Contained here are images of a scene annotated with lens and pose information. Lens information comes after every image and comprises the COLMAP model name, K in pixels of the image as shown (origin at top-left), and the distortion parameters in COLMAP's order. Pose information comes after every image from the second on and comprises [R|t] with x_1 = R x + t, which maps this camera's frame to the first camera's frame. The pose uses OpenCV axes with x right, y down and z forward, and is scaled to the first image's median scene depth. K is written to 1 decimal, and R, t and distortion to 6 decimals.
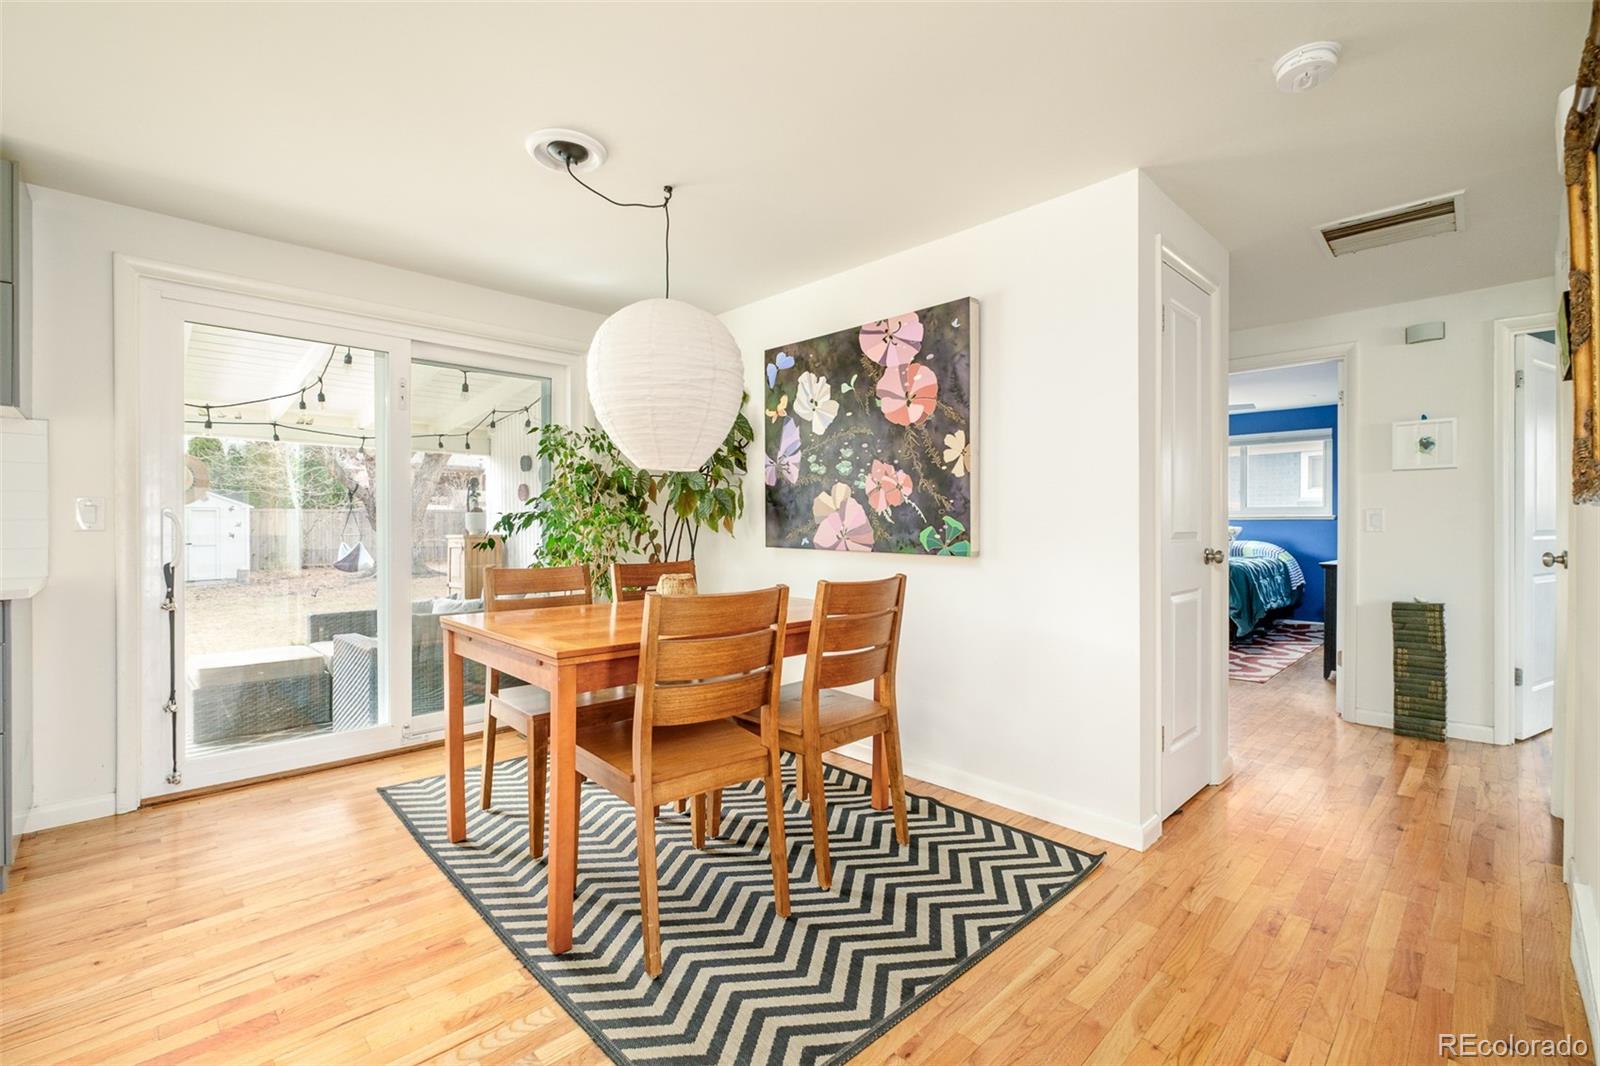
lens RADIAL K [[700.7, 0, 790.7], [0, 700.7, 526.6], [0, 0, 1]] dist [-0.002838, 0.000768]
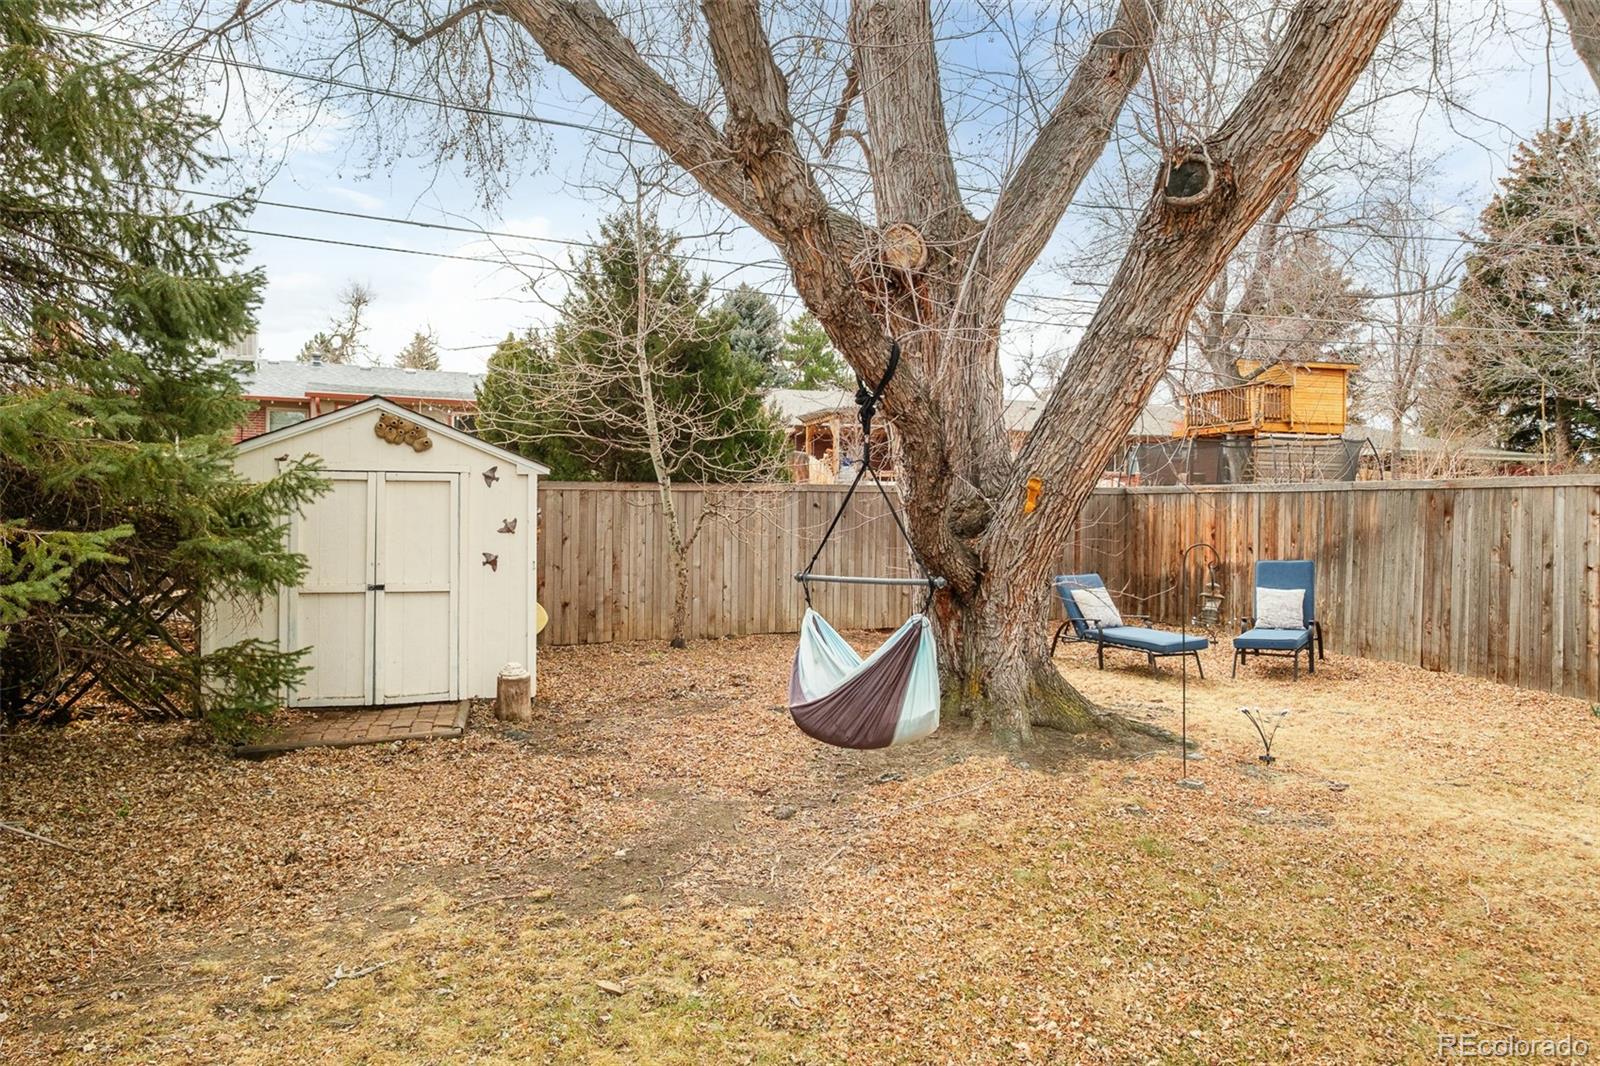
lens RADIAL K [[980.8, 0, 803.8], [0, 980.8, 523.2], [0, 0, 1]] dist [0.000527, 0.000271]
pose [[0.890621, 0.008047, -0.454675, -2.671414], [-0.009431, 0.999955, -0.000775, -0.027530], [0.454649, 0.004978, 0.890657, 3.800465]]
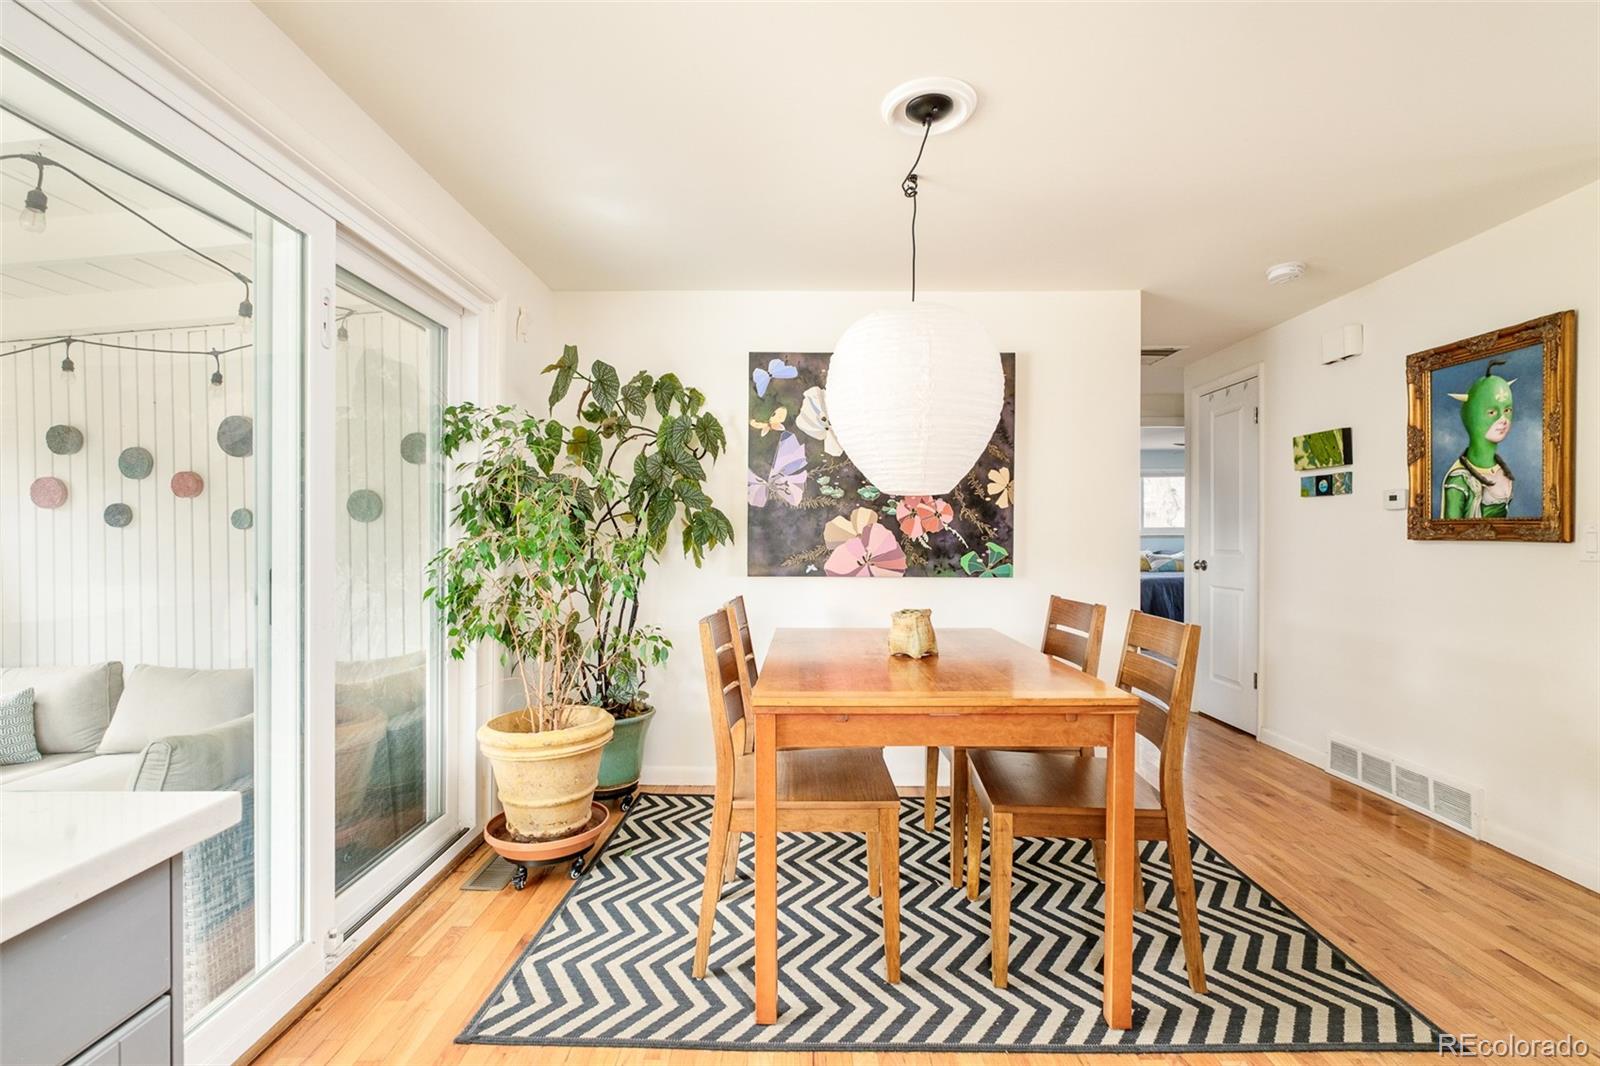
lens RADIAL K [[700.7, 0, 816.8], [0, 700.7, 526.4], [0, 0, 1]] dist [-0.002838, 0.000768]
pose [[0.675534, 0.008850, 0.737276, -0.766042], [0.004913, 0.999852, -0.016504, -0.022393], [-0.737313, 0.014771, 0.675390, 0.426629]]
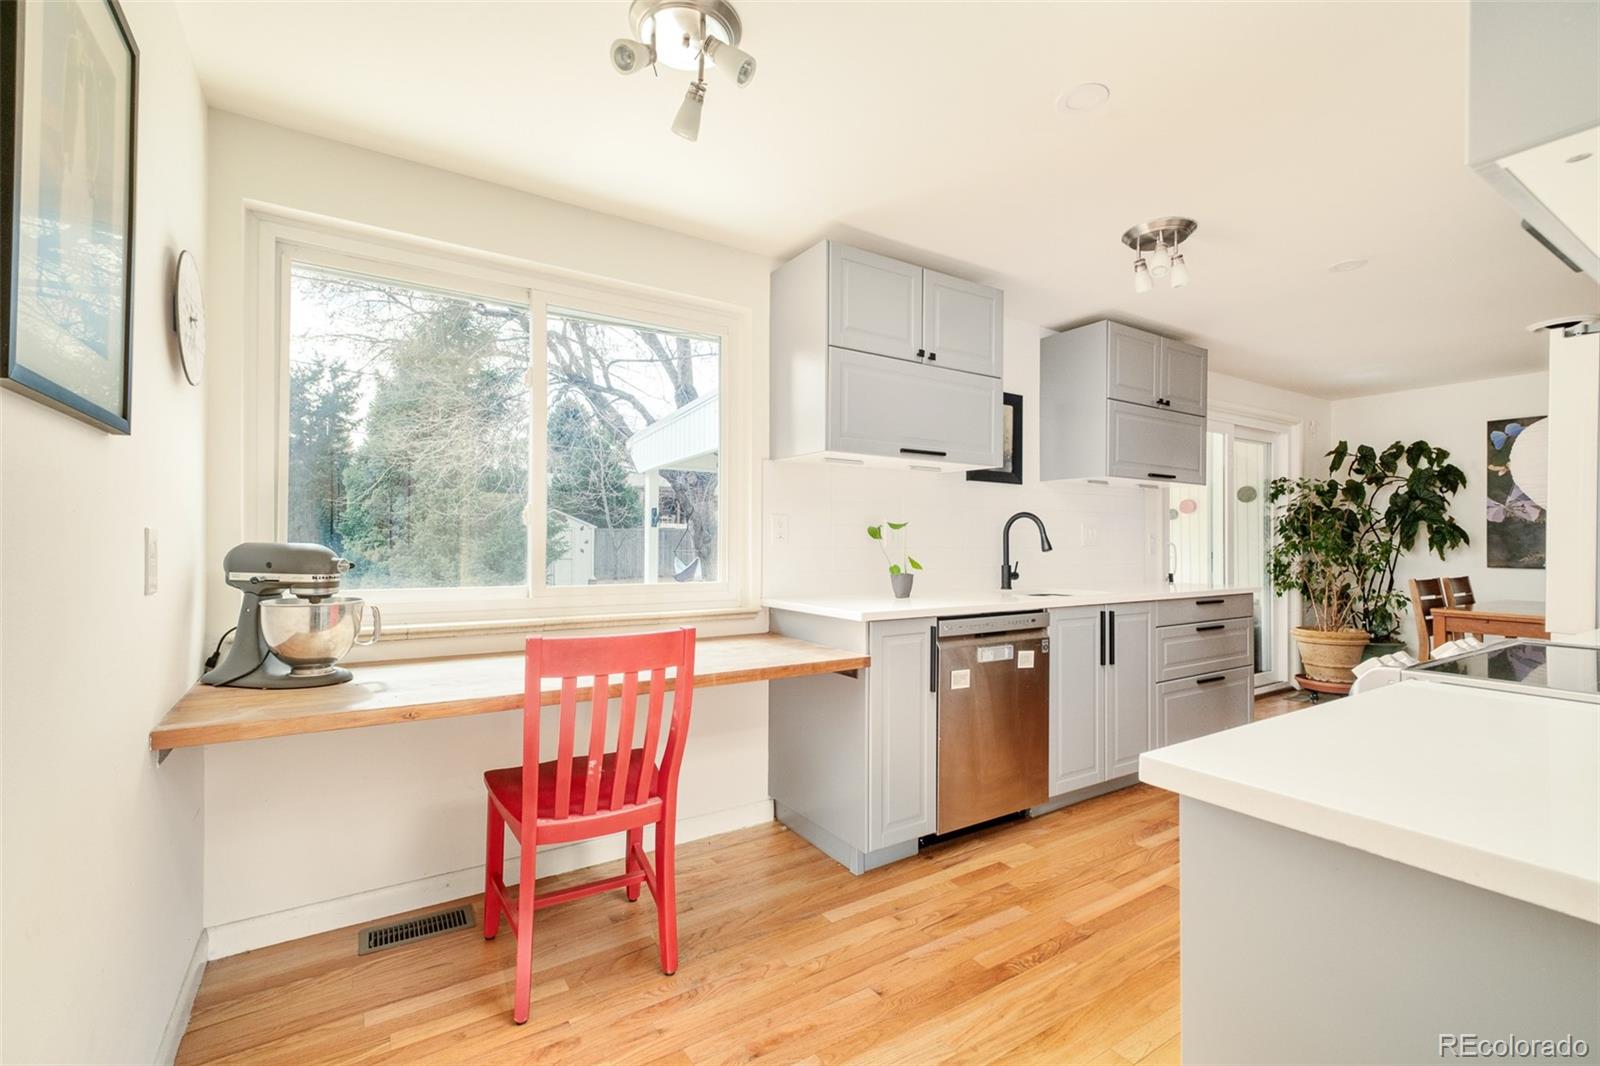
lens RADIAL K [[700.7, 0, 754.1], [0, 700.7, 535.4], [0, 0, 1]] dist [-0.002838, 0.000768]
pose [[0.976044, 0.003786, -0.217541, -1.365069], [-0.006294, 0.999921, -0.010837, -0.011838], [0.217483, 0.011947, 0.975991, -0.742767]]
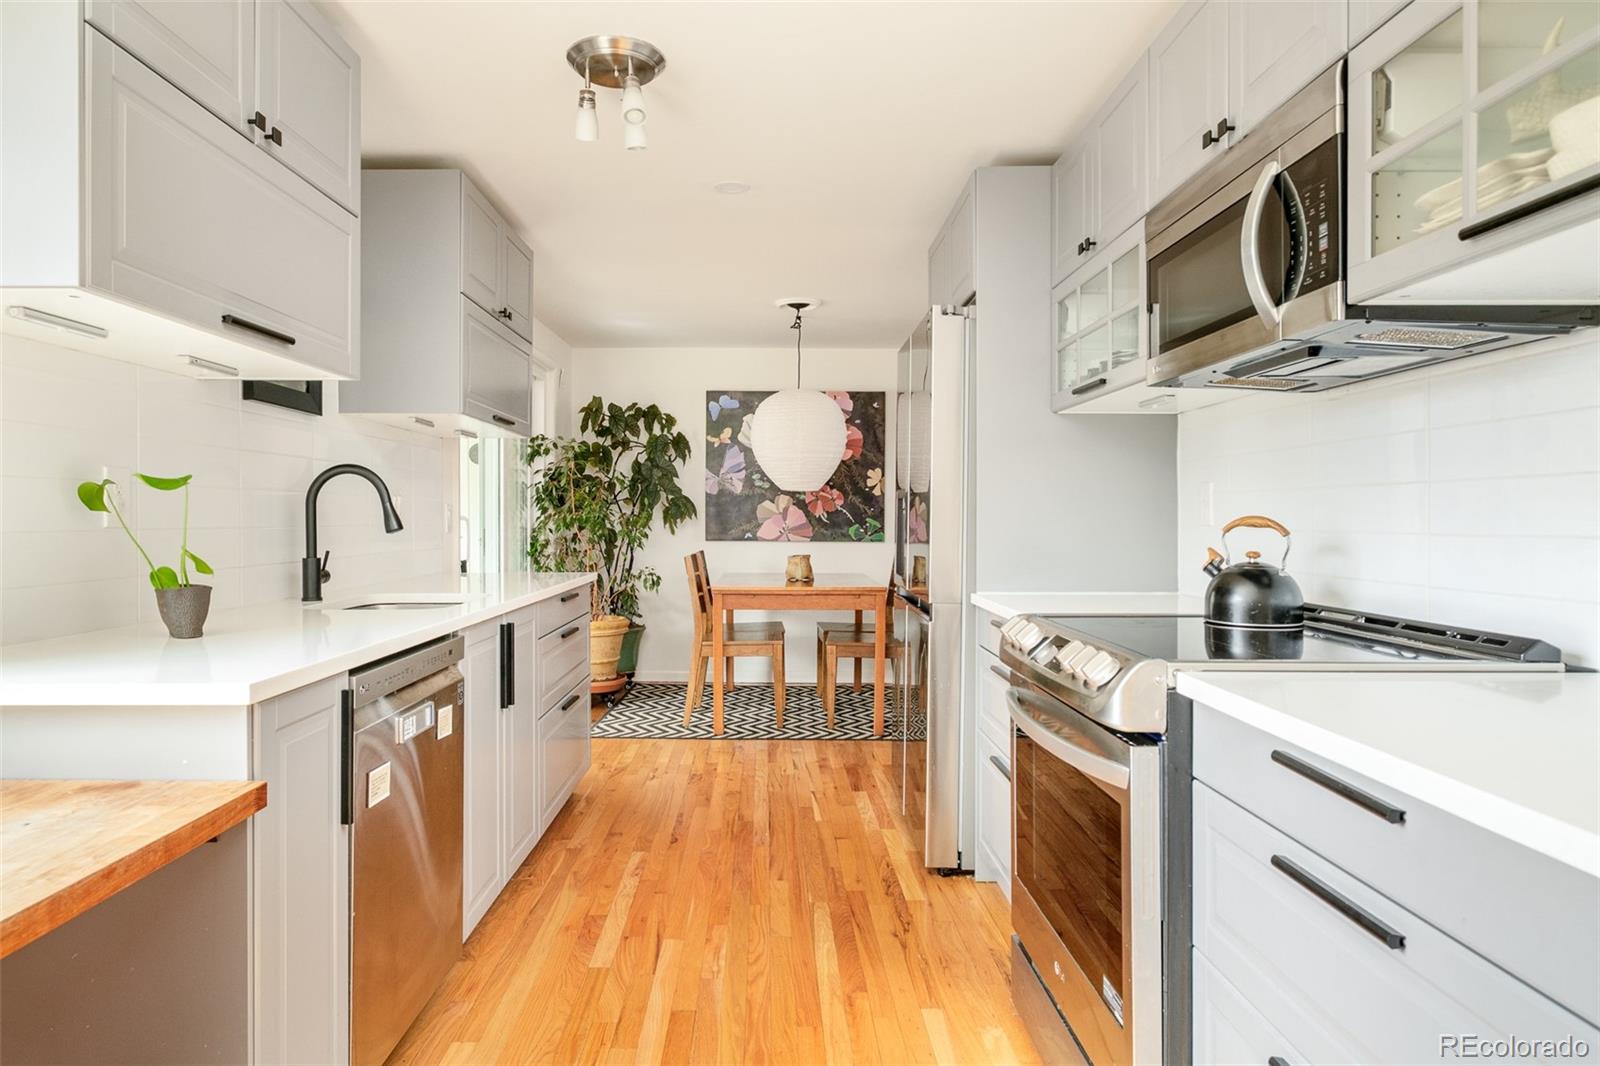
lens RADIAL K [[996.7, 0, 798.4], [0, 996.7, 520.3], [0, 0, 1]] dist [-0.000573, 0.003202]
pose [[0.671423, -0.003070, 0.741068, -1.594930], [0.004104, 0.999991, 0.000425, -0.011268], [-0.741063, 0.002757, 0.671429, -0.459972]]
